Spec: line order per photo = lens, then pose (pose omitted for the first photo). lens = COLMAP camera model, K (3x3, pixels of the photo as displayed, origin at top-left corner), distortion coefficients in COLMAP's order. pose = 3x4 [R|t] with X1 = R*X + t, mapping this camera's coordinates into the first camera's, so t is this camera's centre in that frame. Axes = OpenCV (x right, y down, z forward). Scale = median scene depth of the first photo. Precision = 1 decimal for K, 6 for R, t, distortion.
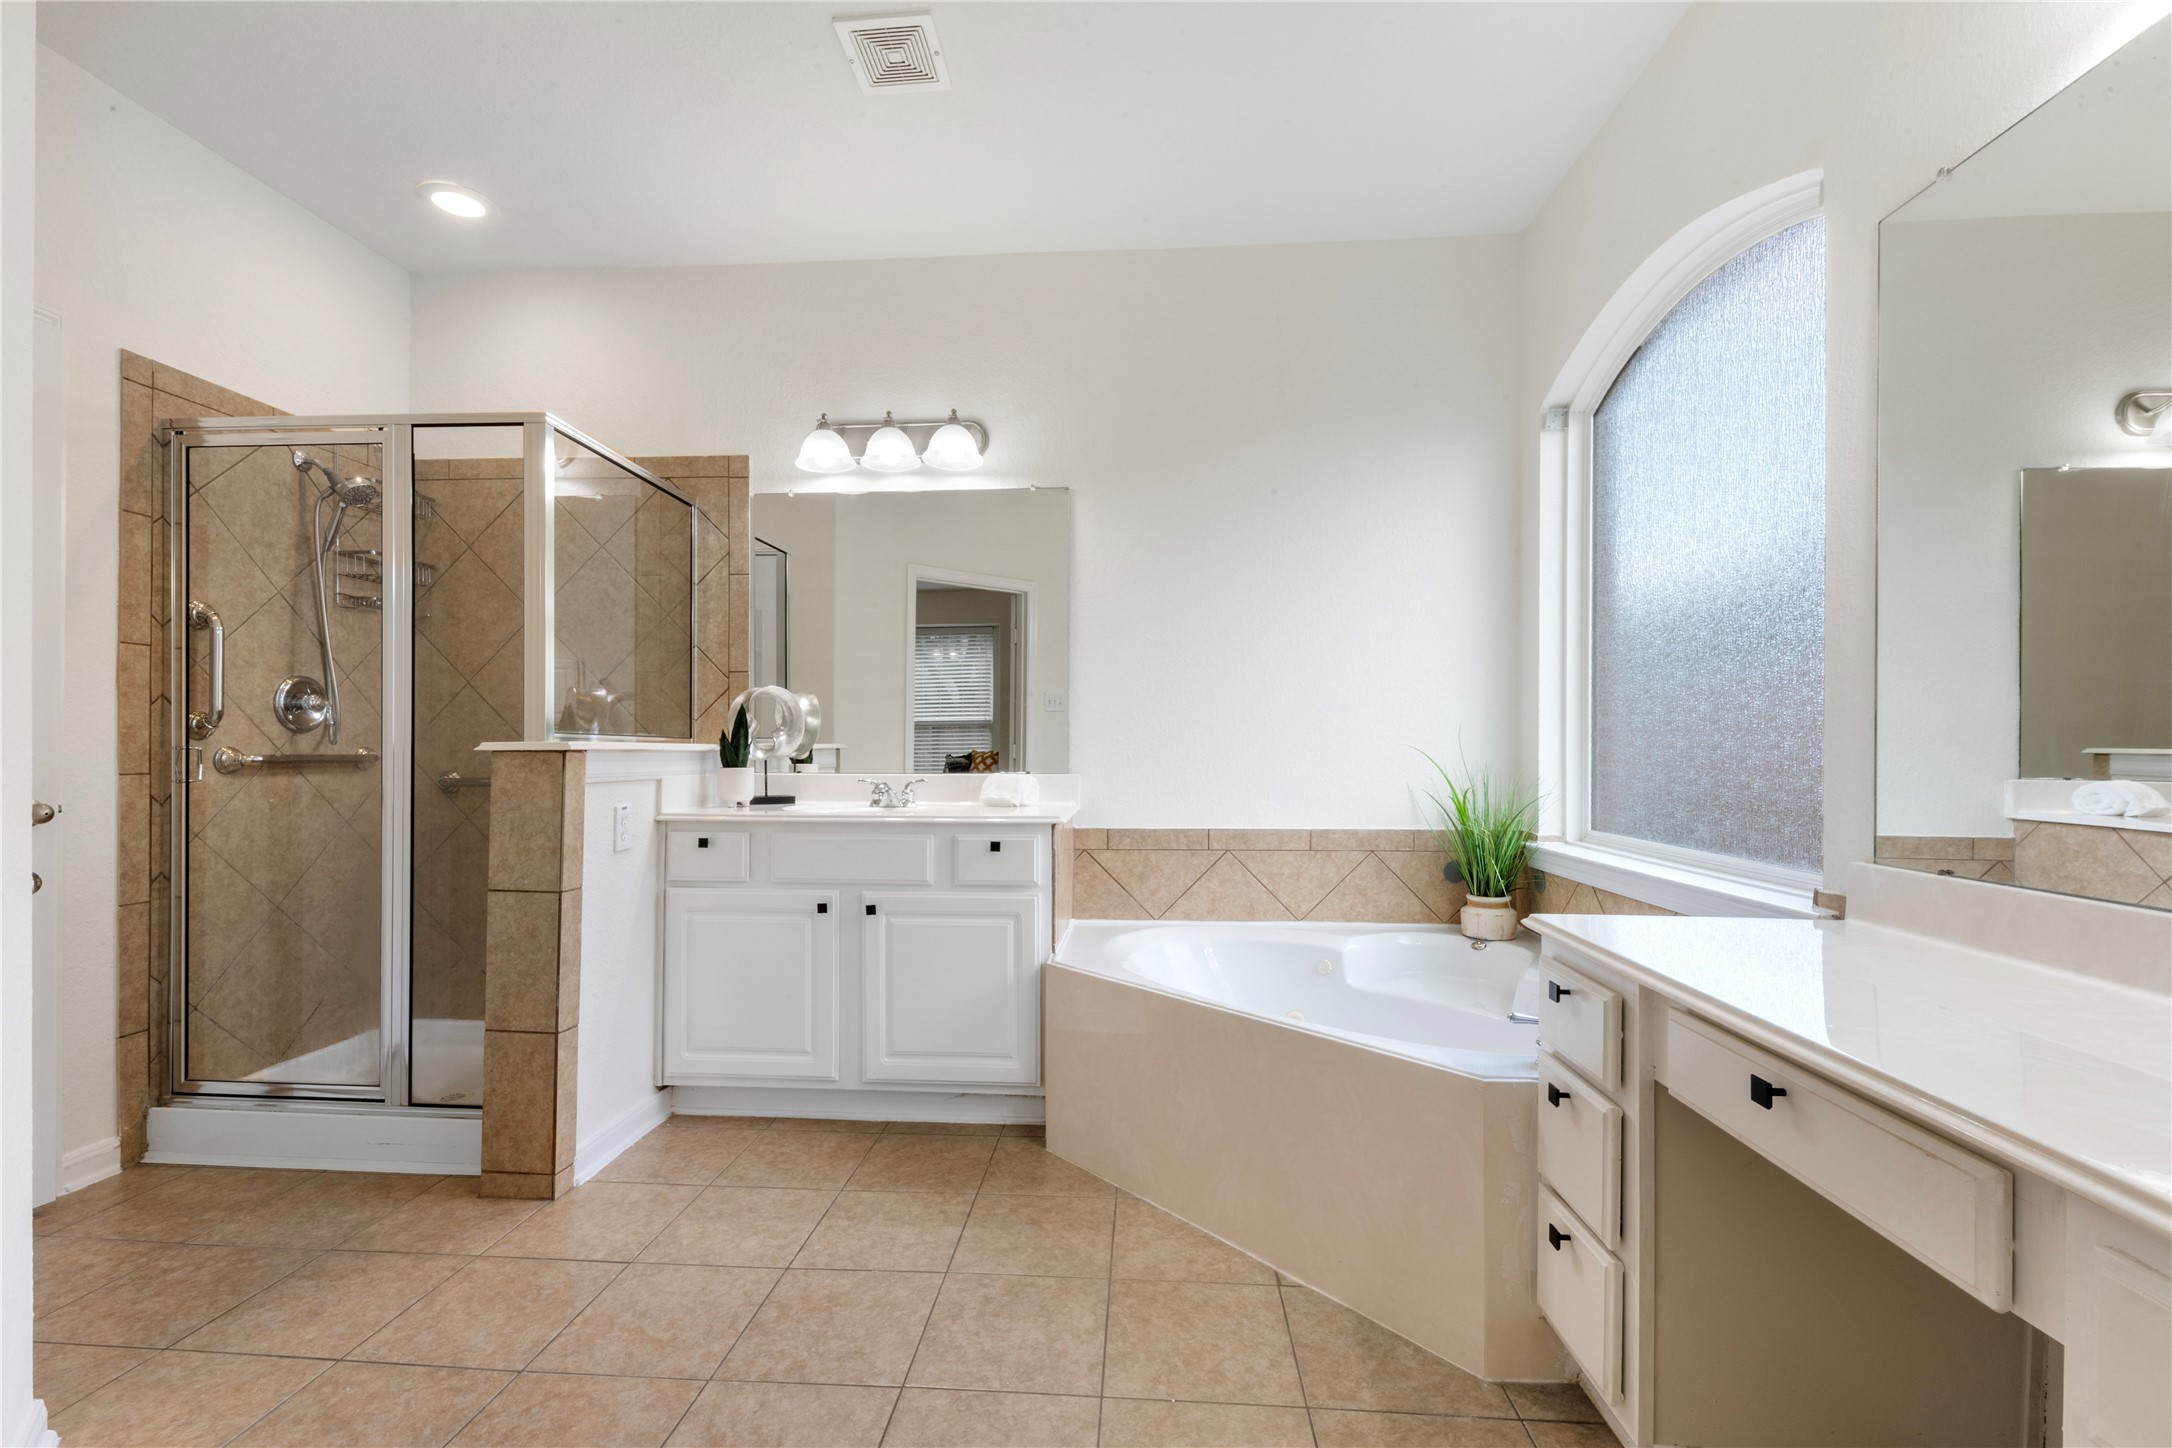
lens RADIAL K [[929.7, 0, 1083.6], [0, 929.7, 743.8], [0, 0, 1]] dist [0.010100, -0.000138]
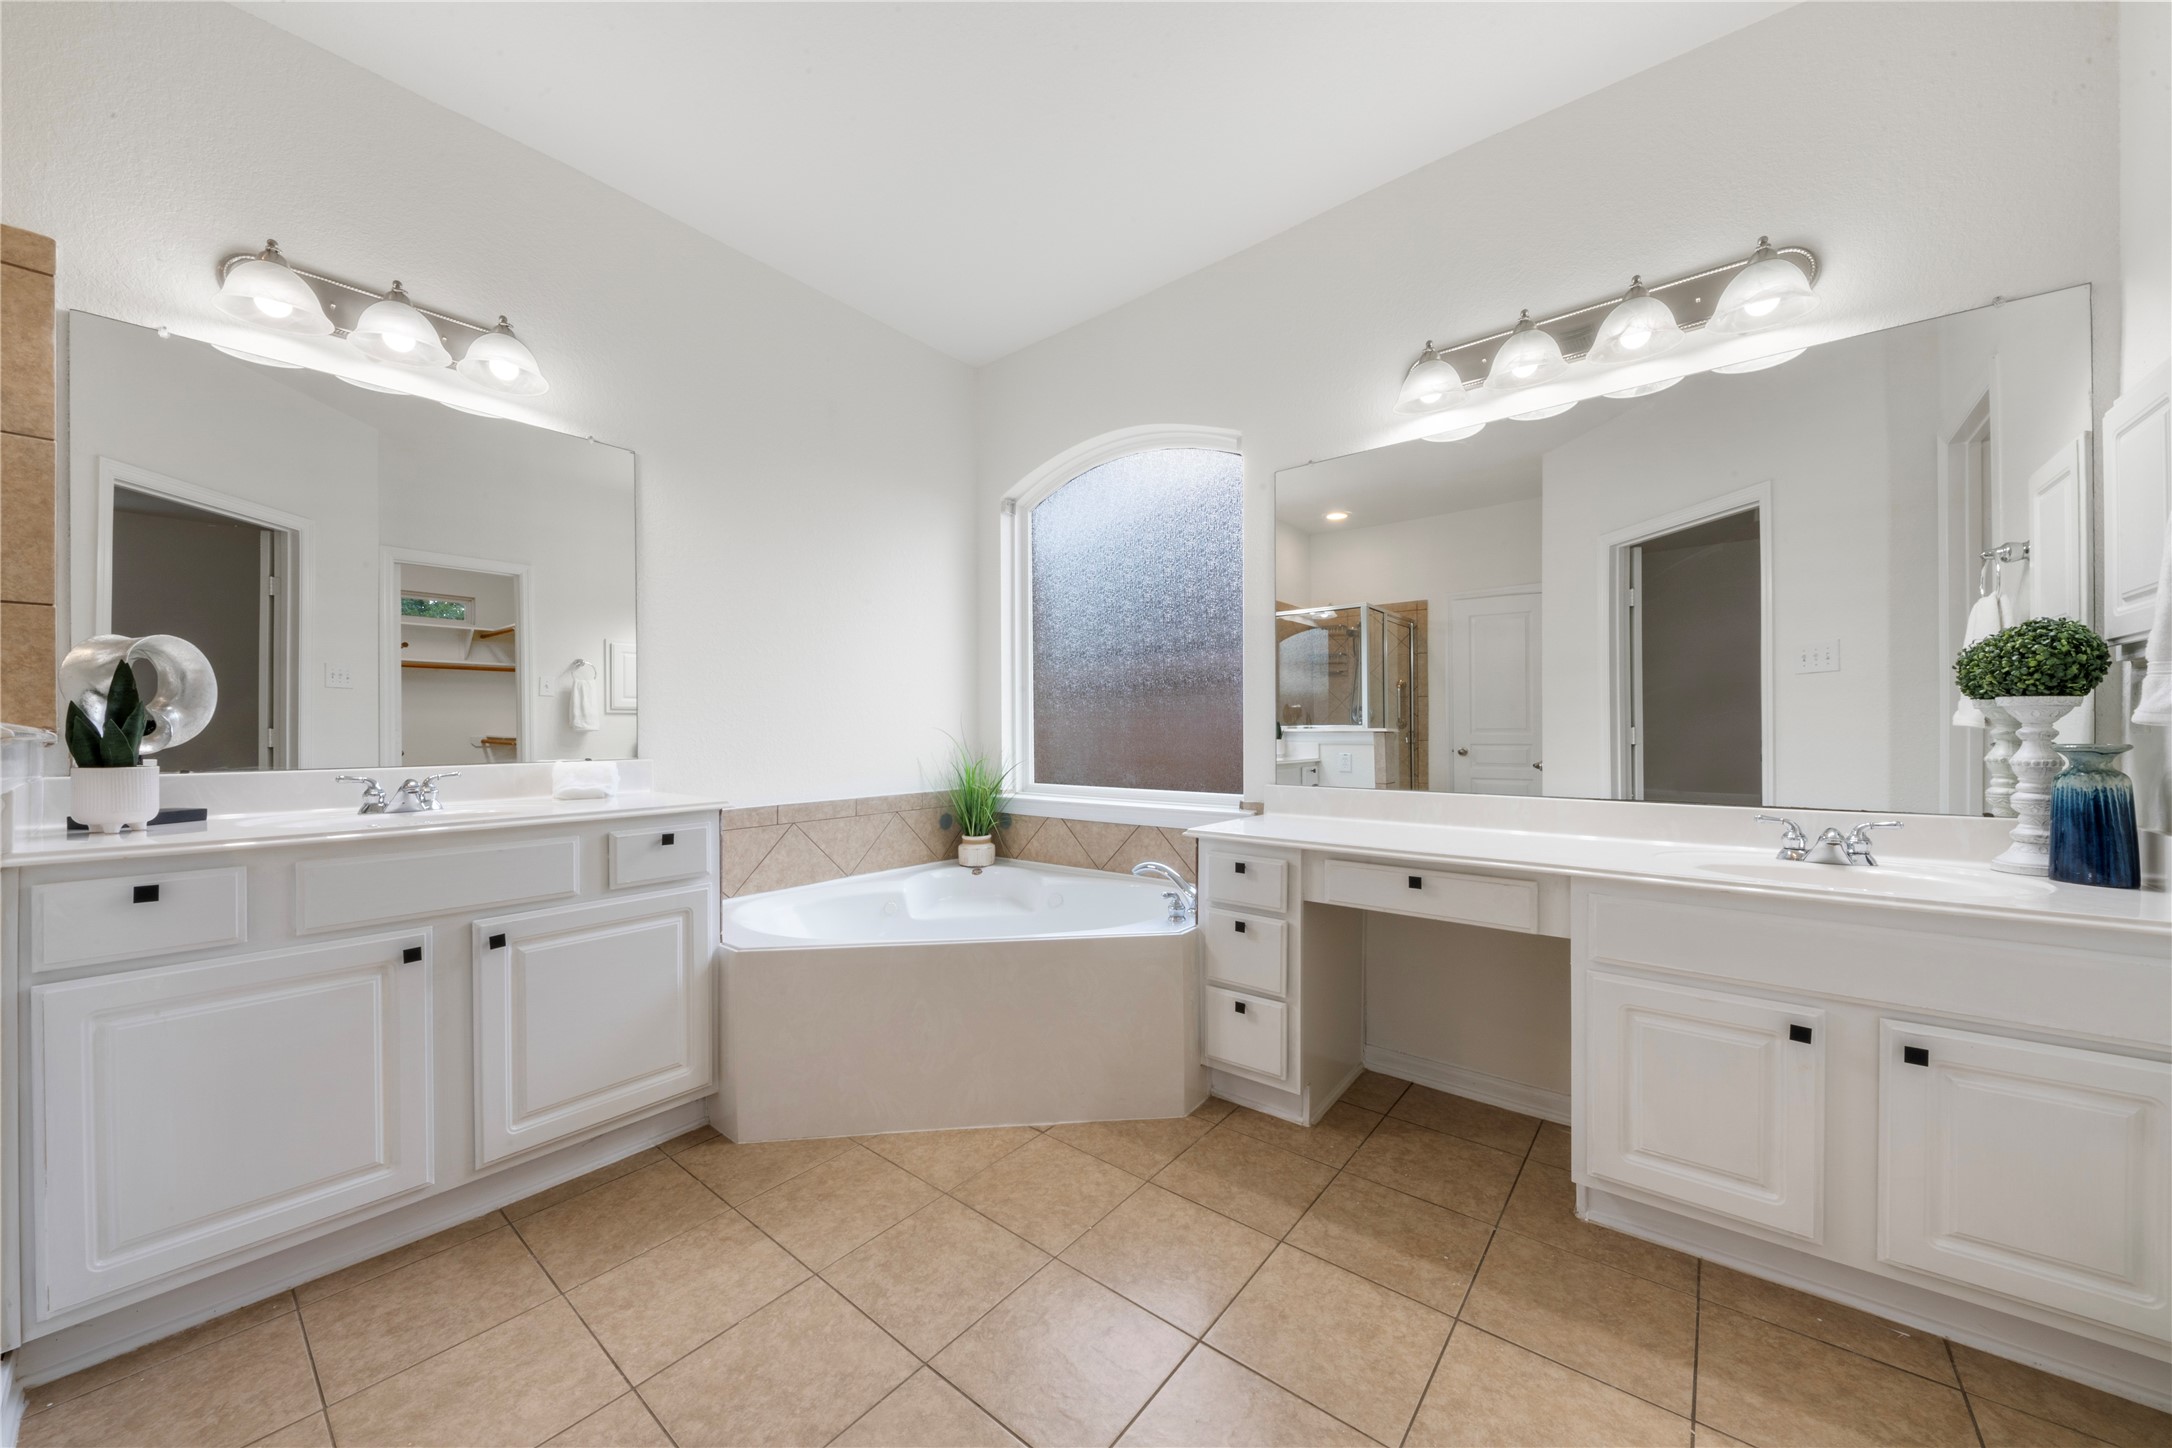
lens RADIAL K [[764.7, 0, 1084.8], [0, 764.7, 723.8], [0, 0, 1]] dist [-0.007220, -0.000977]
pose [[0.567167, 0.003263, 0.823596, -0.466311], [0.000688, 0.999990, -0.004435, 0.000728], [-0.823602, 0.003082, 0.567159, 0.235330]]
